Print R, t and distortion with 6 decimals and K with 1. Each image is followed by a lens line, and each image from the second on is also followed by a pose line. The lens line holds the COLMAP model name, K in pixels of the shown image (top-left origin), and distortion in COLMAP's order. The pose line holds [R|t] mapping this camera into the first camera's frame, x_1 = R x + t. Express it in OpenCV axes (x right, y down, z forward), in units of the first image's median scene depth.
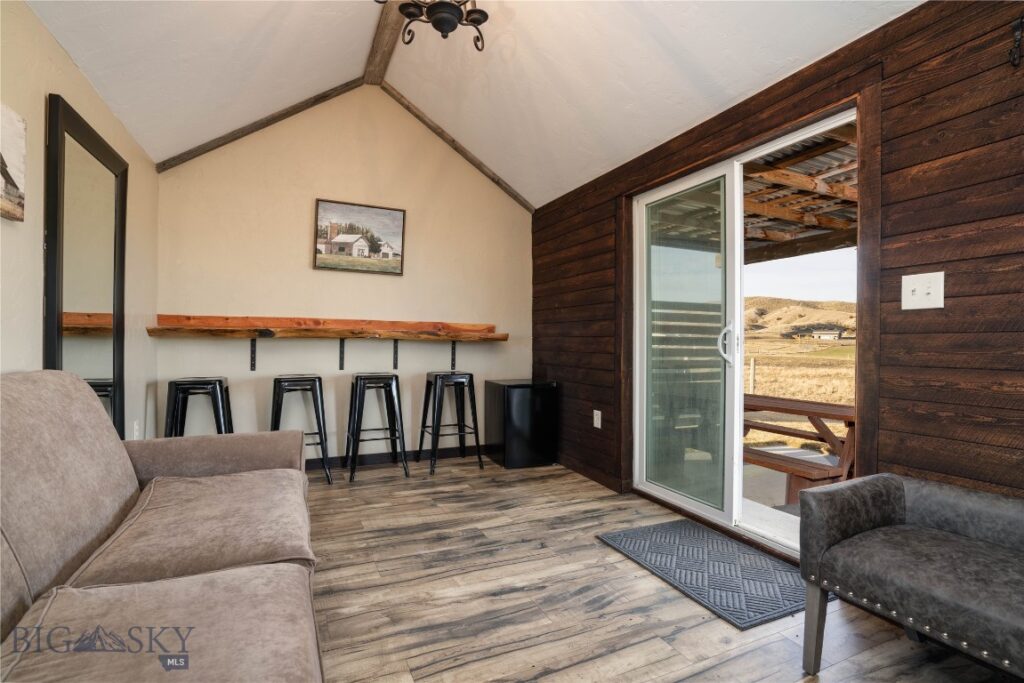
lens RADIAL K [[477.8, 0, 513.8], [0, 477.8, 341.9], [0, 0, 1]] dist [-0.022312, -0.000109]
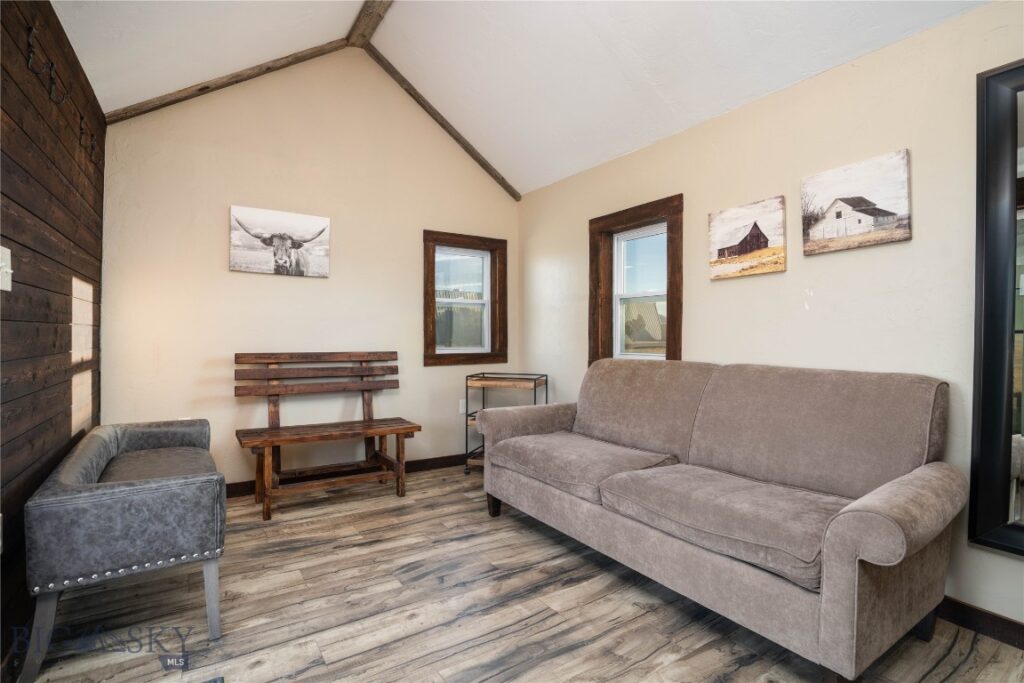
lens RADIAL K [[477.8, 0, 509.6], [0, 477.8, 342.0], [0, 0, 1]] dist [-0.022312, -0.000109]
pose [[-0.988030, -0.015446, -0.153488, 0.101598], [-0.015848, 0.999873, 0.001395, -0.024393], [0.153447, 0.003811, -0.988150, 2.015527]]
